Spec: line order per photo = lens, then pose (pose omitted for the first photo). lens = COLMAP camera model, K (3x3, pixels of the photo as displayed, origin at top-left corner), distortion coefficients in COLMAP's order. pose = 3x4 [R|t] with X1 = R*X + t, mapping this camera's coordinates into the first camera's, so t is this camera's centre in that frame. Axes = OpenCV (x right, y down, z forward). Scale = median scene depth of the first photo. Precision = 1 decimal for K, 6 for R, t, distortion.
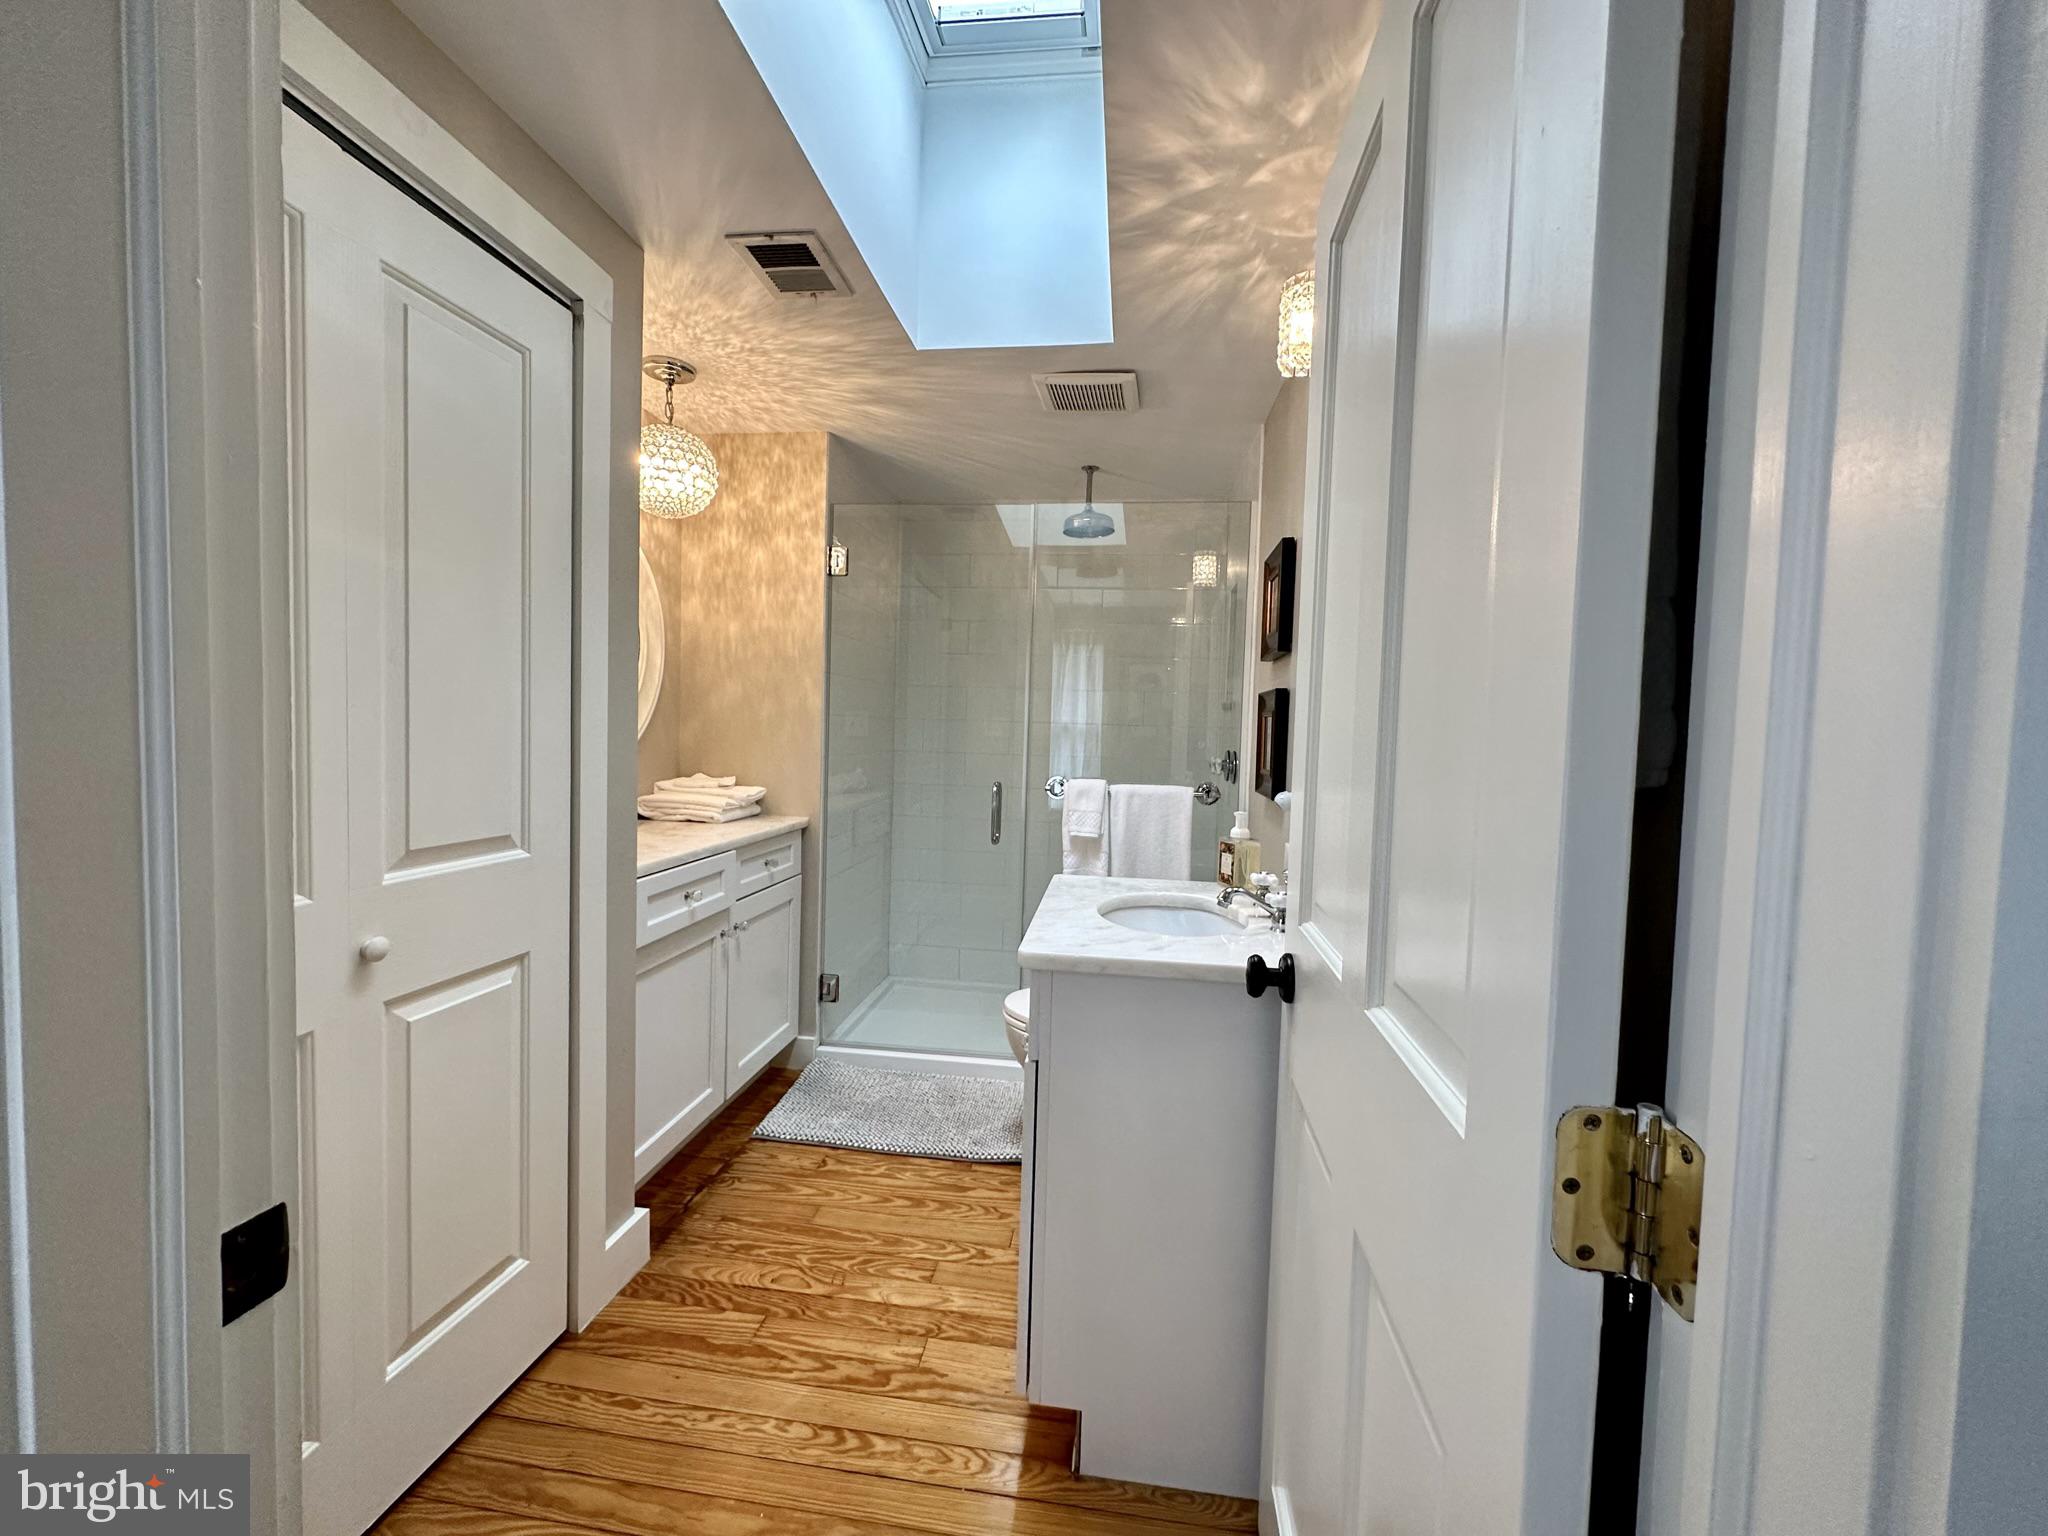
lens RADIAL K [[814.4, 0, 1027.6], [0, 814.4, 770.1], [0, 0, 1]] dist [-0.003327, 0.000493]
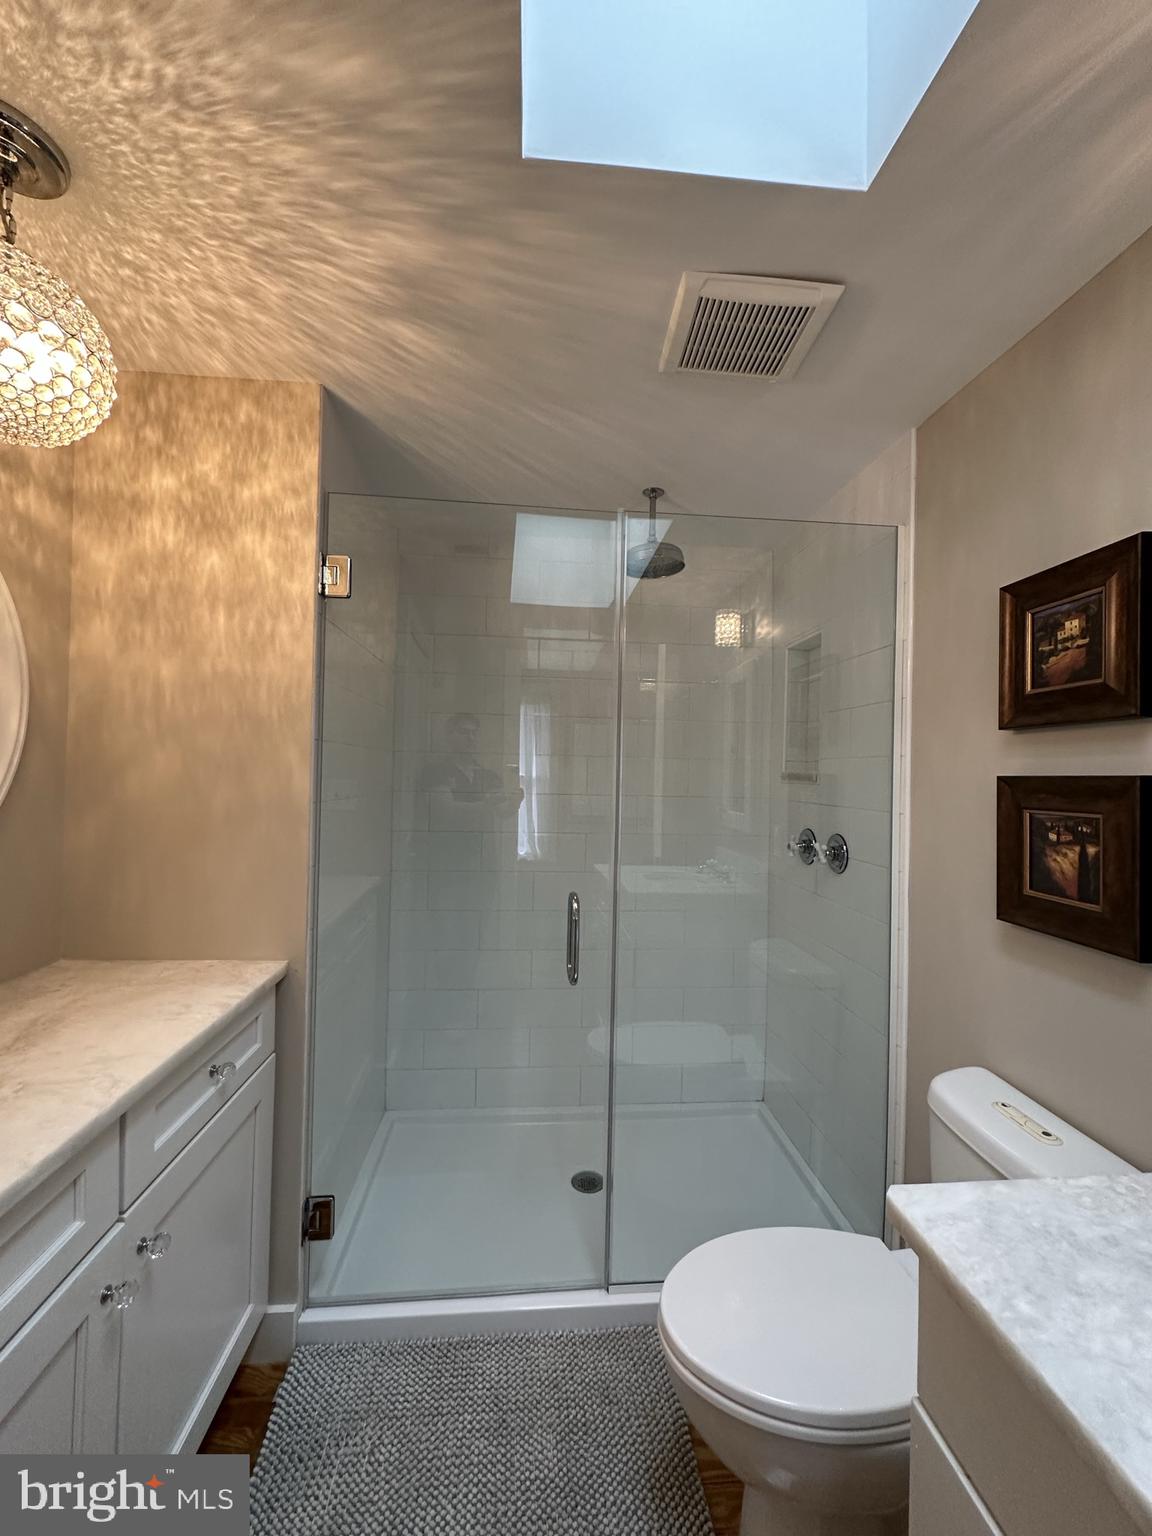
lens RADIAL K [[610.8, 0, 584.2], [0, 610.8, 762.6], [0, 0, 1]] dist [-0.003327, 0.000493]
pose [[0.981237, -0.005017, 0.192738, -0.132019], [0.016471, 0.998188, -0.057872, -0.067977], [-0.192098, 0.059960, 0.979542, 0.473061]]
